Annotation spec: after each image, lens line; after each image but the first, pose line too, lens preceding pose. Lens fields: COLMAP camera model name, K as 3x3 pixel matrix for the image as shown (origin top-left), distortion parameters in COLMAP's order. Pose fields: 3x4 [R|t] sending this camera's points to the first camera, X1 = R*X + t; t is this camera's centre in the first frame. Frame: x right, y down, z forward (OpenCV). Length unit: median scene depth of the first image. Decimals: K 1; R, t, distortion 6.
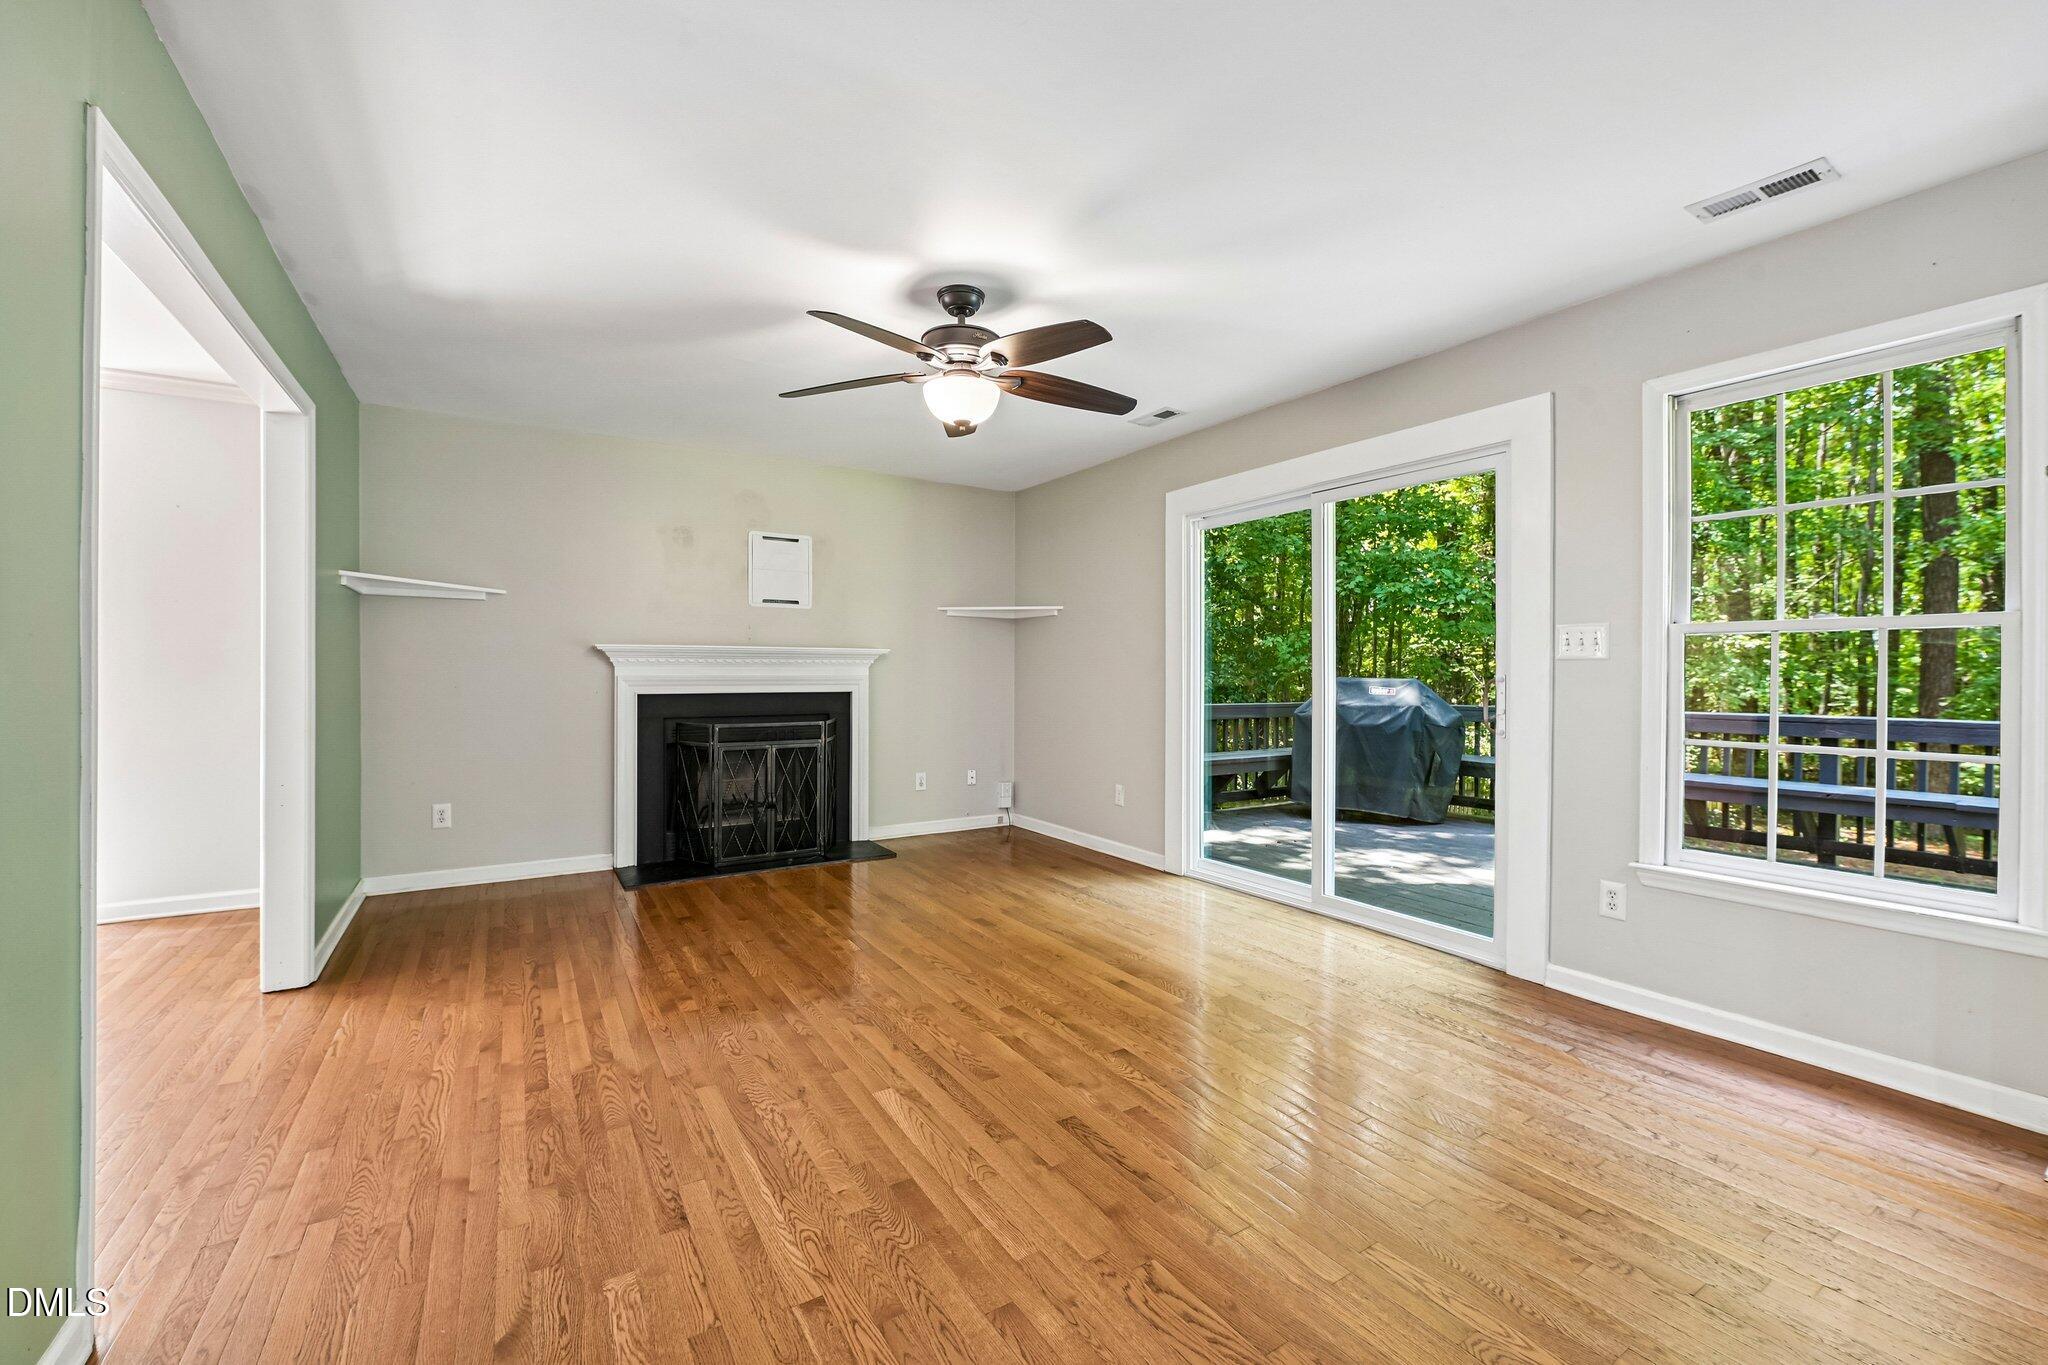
lens RADIAL K [[872.9, 0, 1024.0], [0, 872.9, 682.5], [0, 0, 1]] dist [-0.000719, -0.000136]
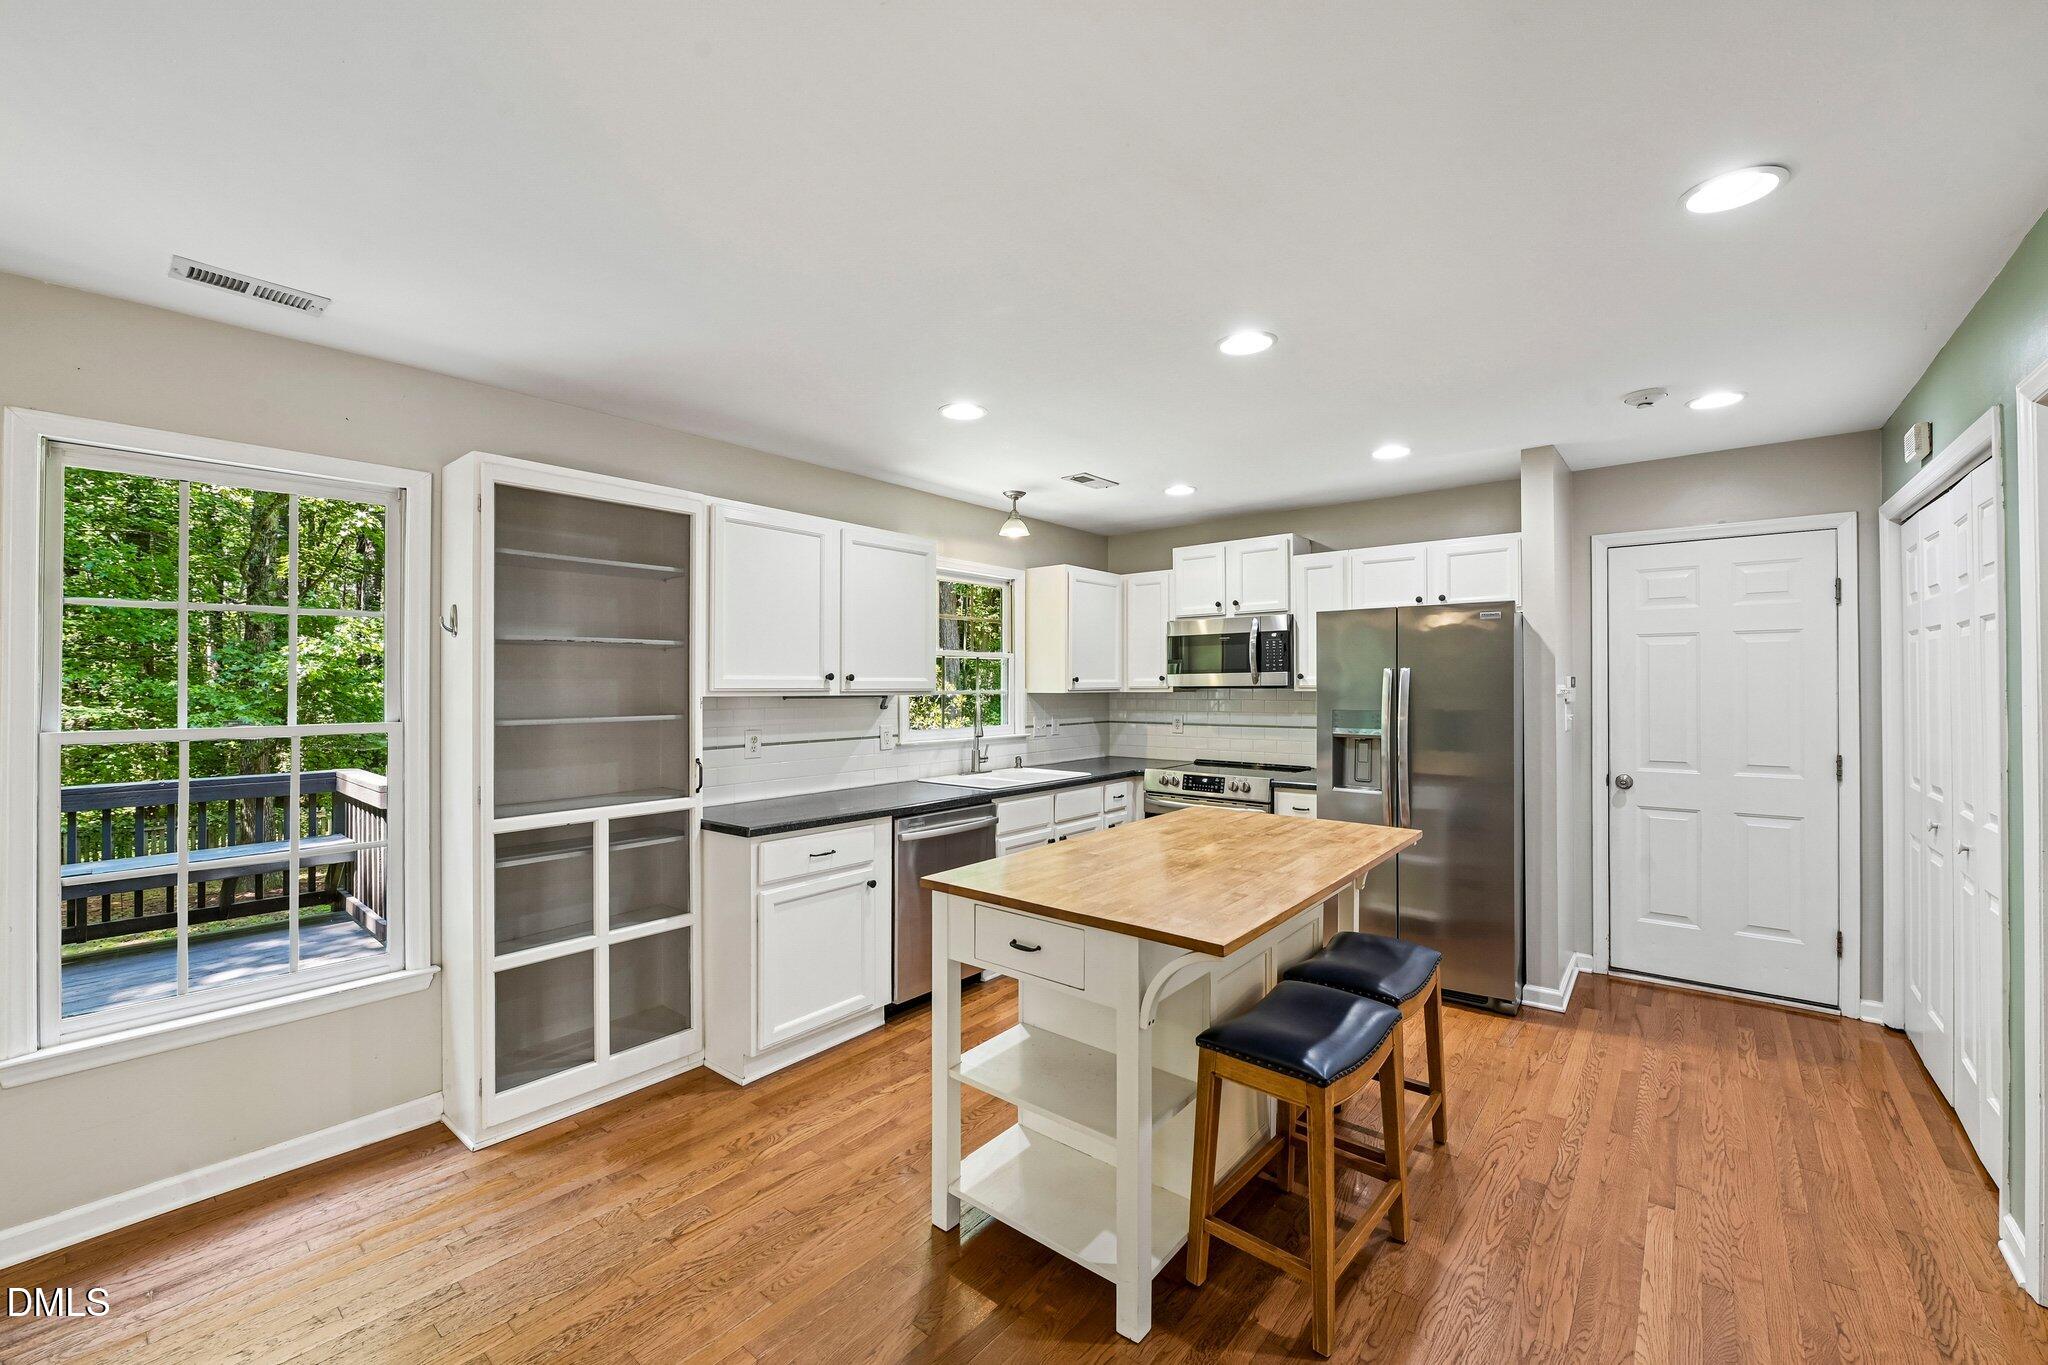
lens RADIAL K [[852.4, 0, 1024.0], [0, 852.4, 682.5], [0, 0, 1]] dist [-0.000855, -0.000350]
pose [[-0.315173, 0.001443, 0.949033, -0.286488], [0.006943, 0.999976, 0.000785, -0.124366], [-0.949009, 0.006837, -0.315175, 0.482257]]
